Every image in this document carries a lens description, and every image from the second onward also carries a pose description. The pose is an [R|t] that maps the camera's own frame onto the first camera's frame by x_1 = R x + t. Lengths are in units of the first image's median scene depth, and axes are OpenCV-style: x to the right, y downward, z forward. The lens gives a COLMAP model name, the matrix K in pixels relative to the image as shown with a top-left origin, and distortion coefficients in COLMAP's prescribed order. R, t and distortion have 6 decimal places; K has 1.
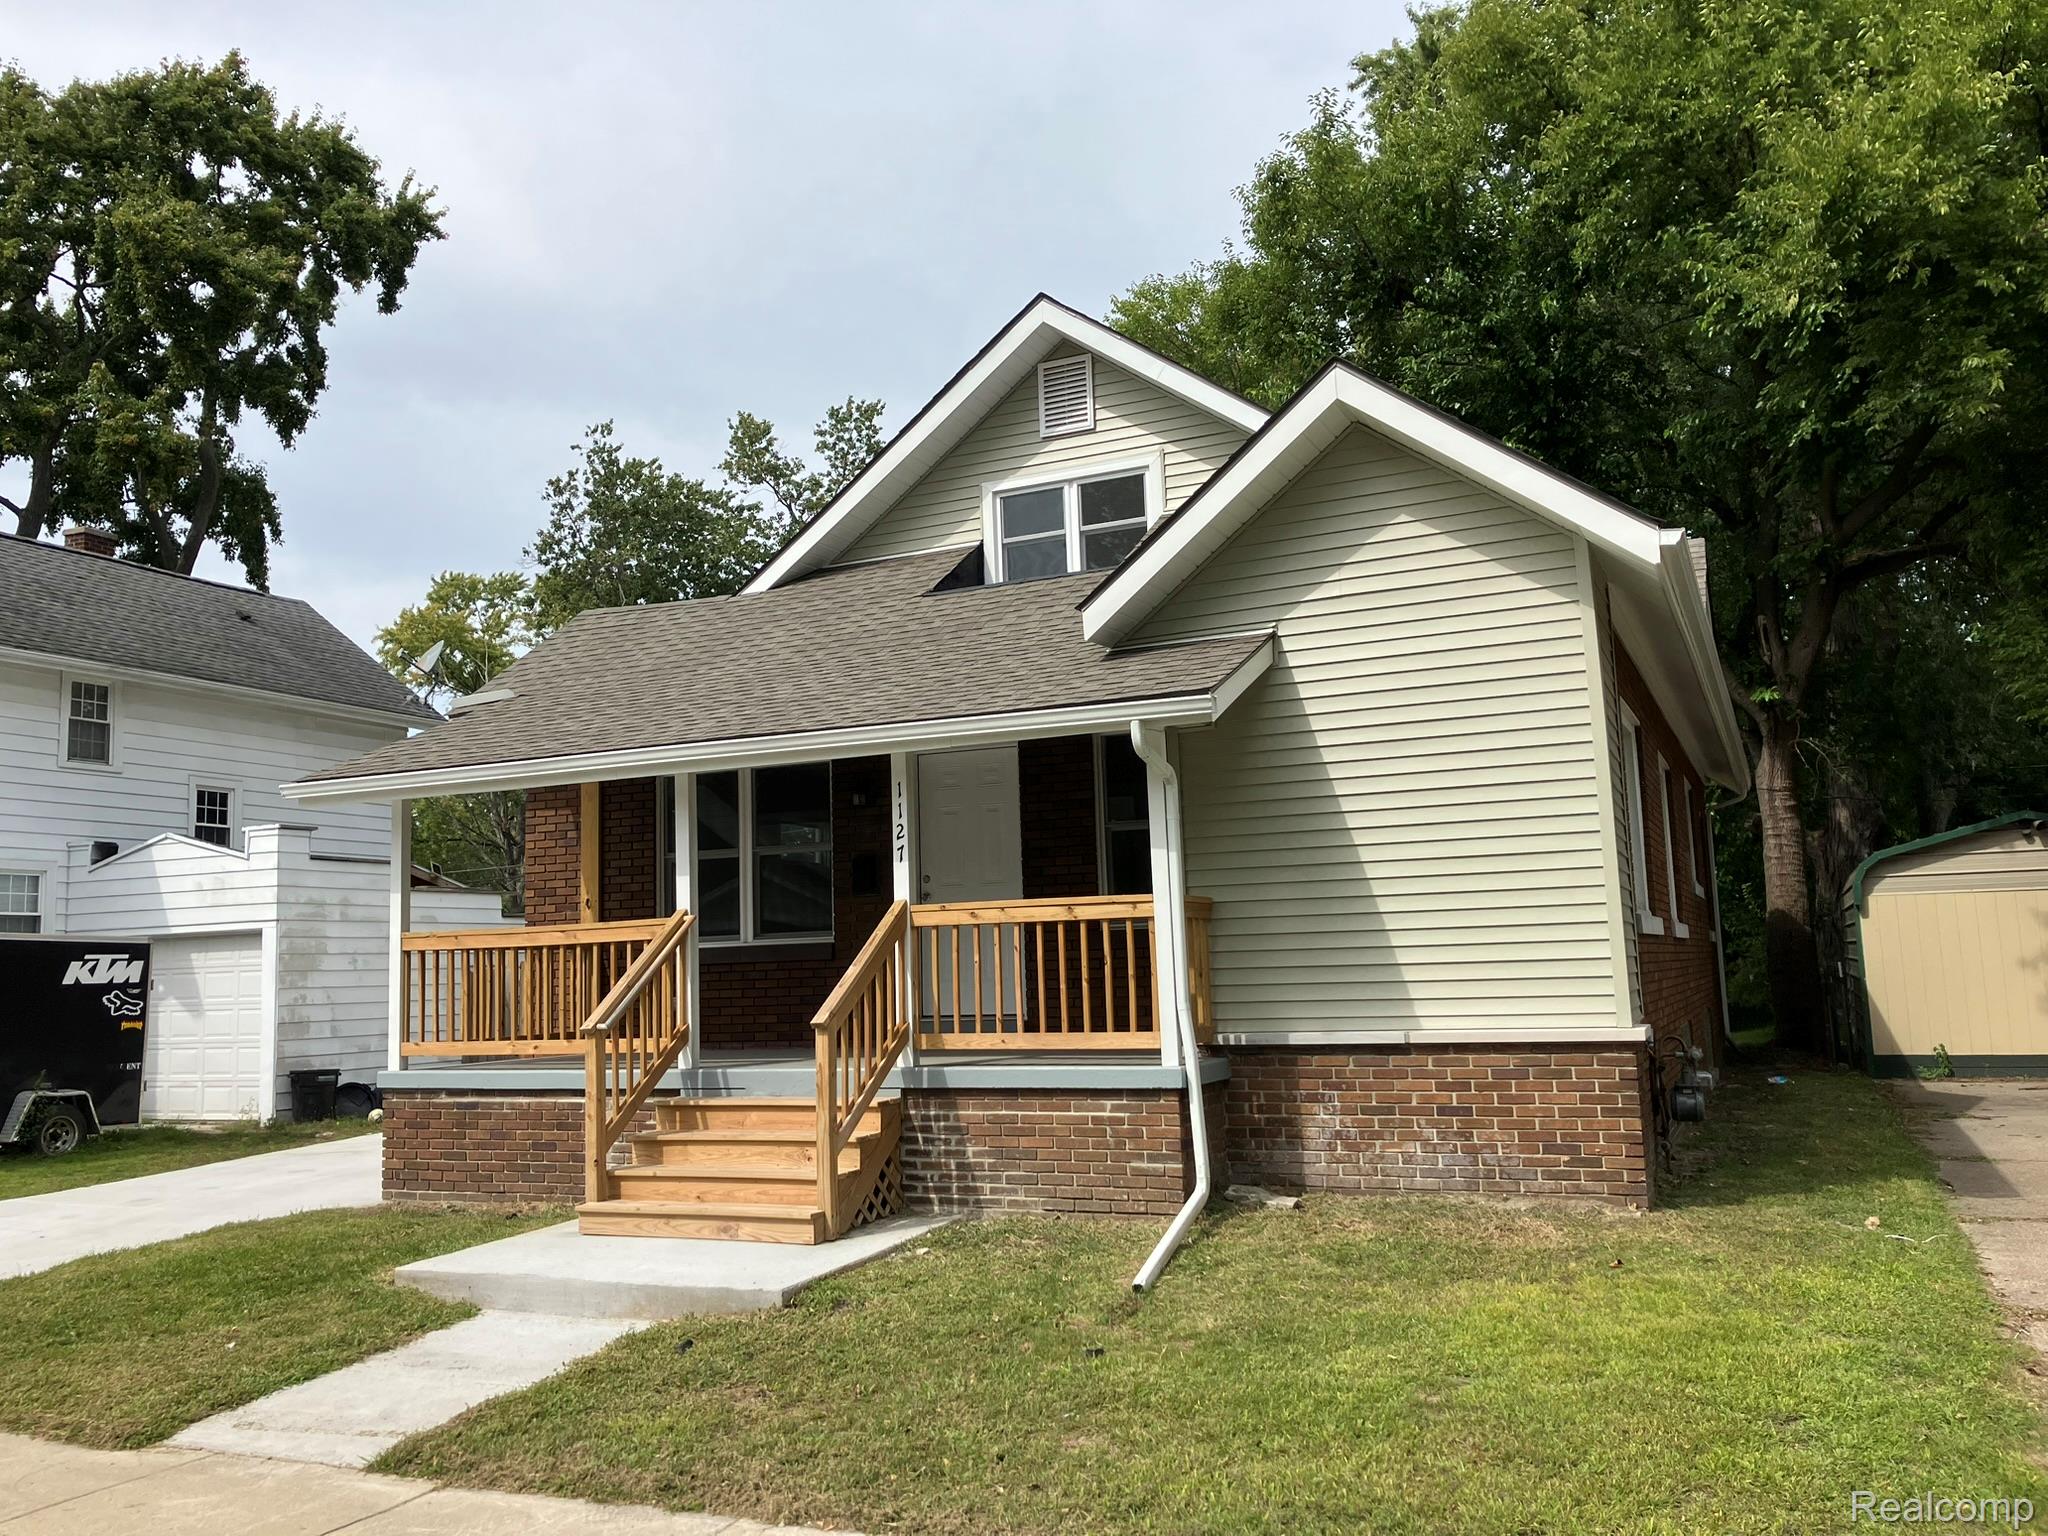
lens RADIAL K [[1713.9, 0, 997.0], [0, 1713.9, 751.2], [0, 0, 1]] dist [0.071666, -0.160630]
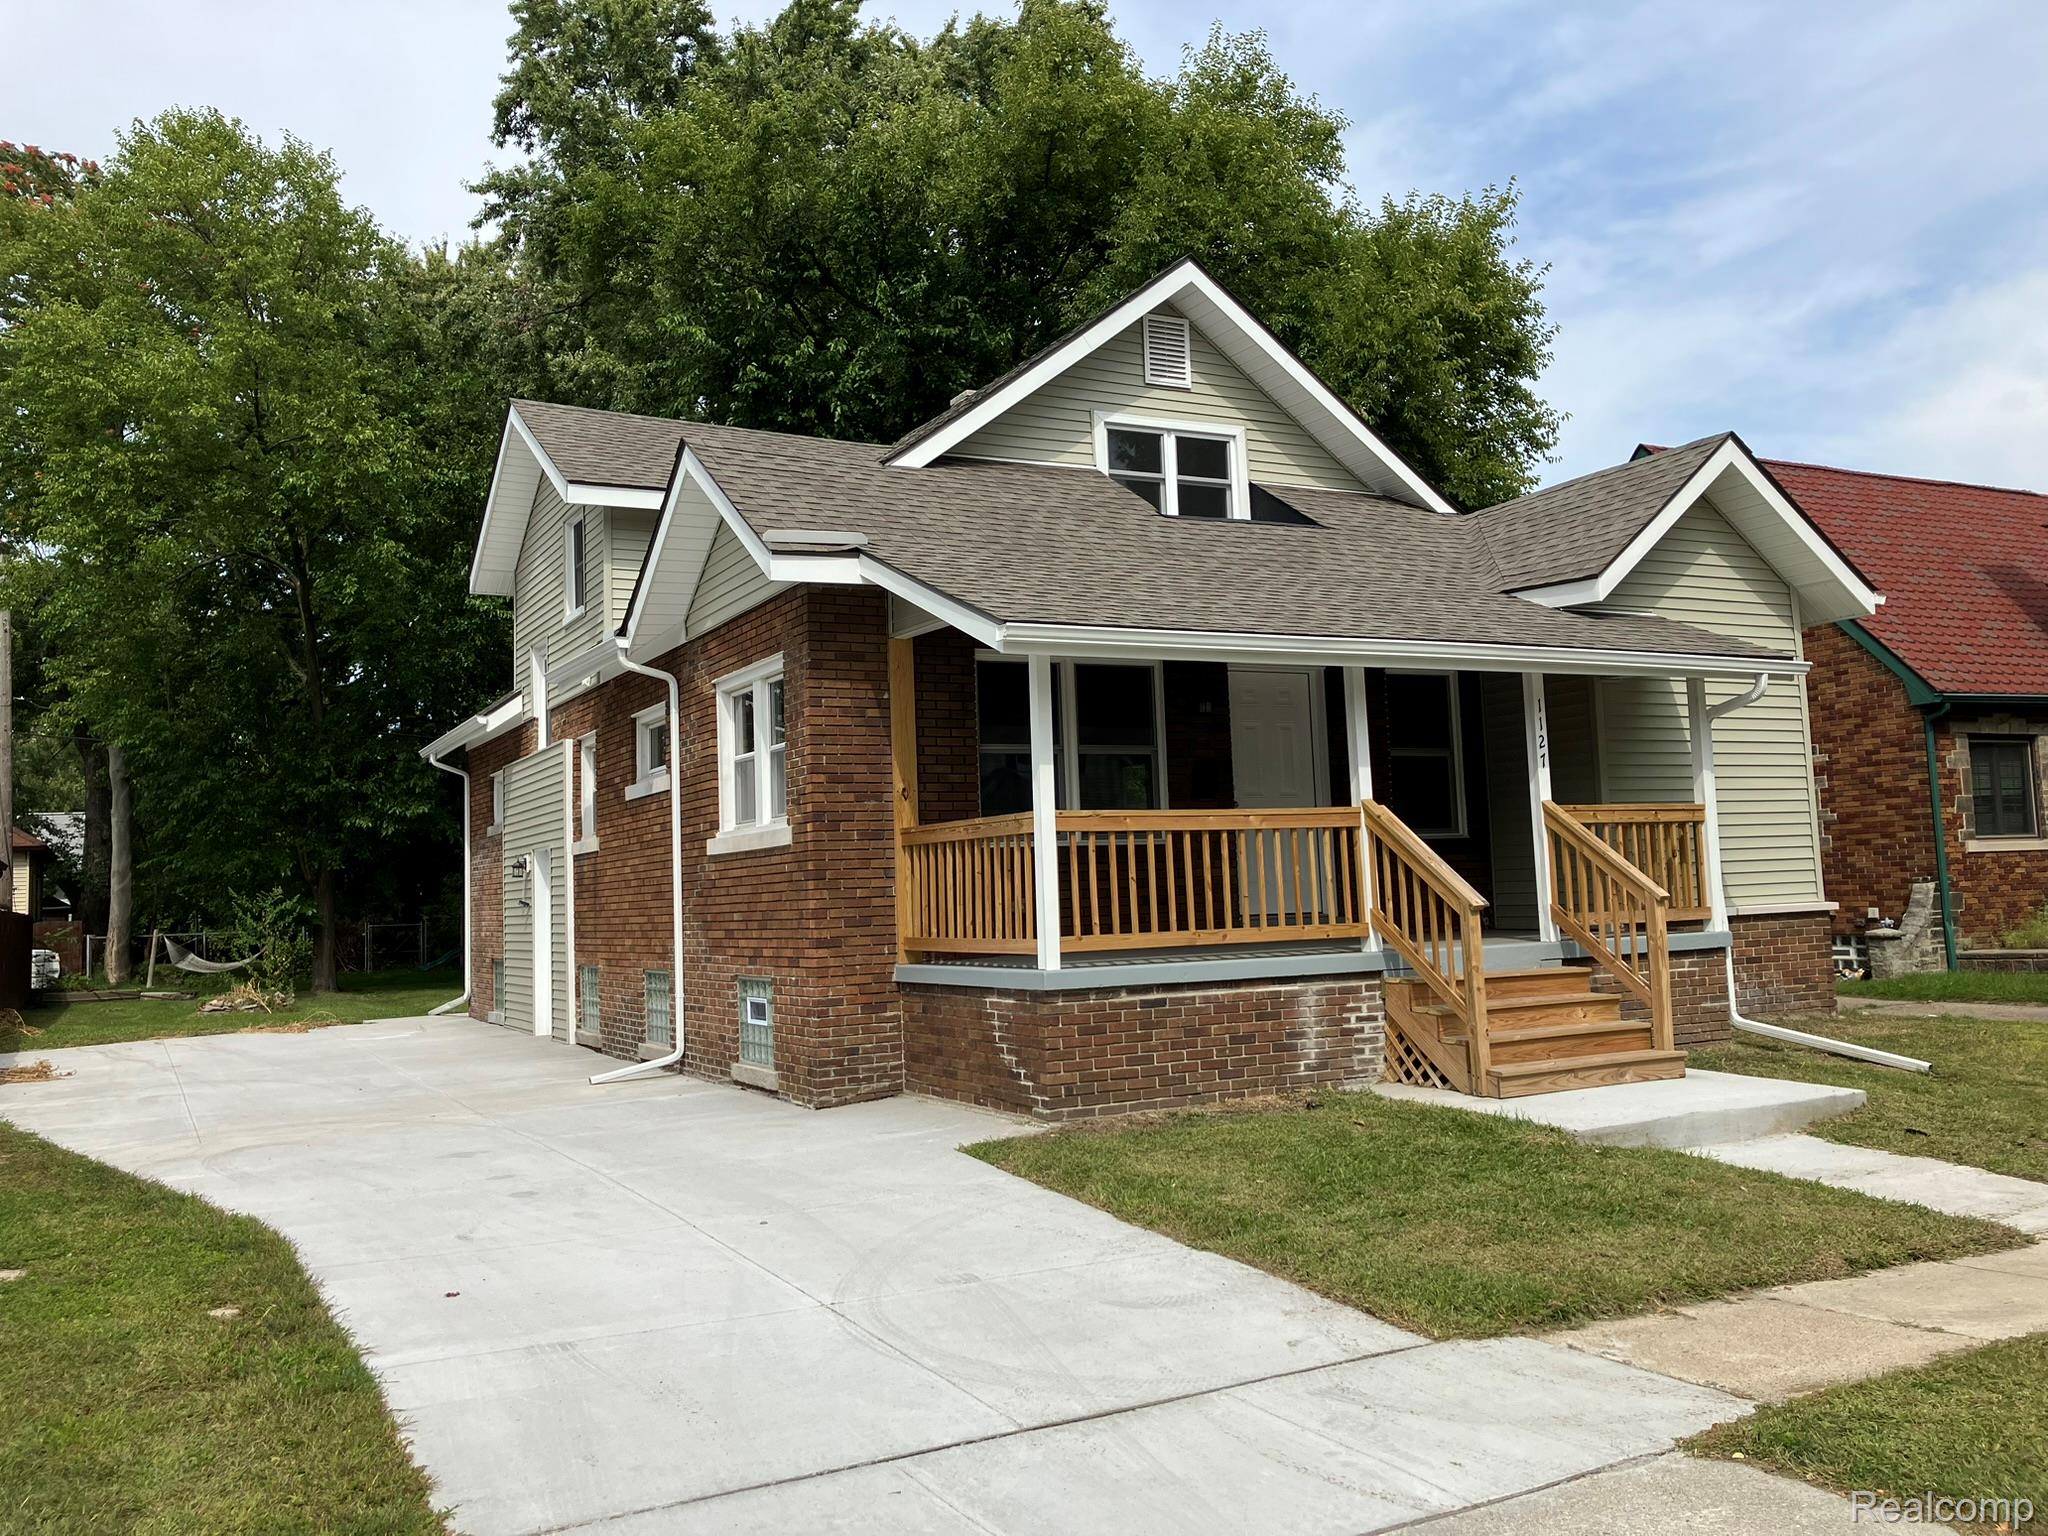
lens RADIAL K [[1713.9, 0, 997.0], [0, 1713.9, 751.2], [0, 0, 1]] dist [0.071666, -0.160630]
pose [[0.593805, 0.075006, 0.801105, -1.221554], [-0.083992, 0.995984, -0.030995, 0.121344], [-0.800213, -0.048882, 0.597721, 0.596409]]
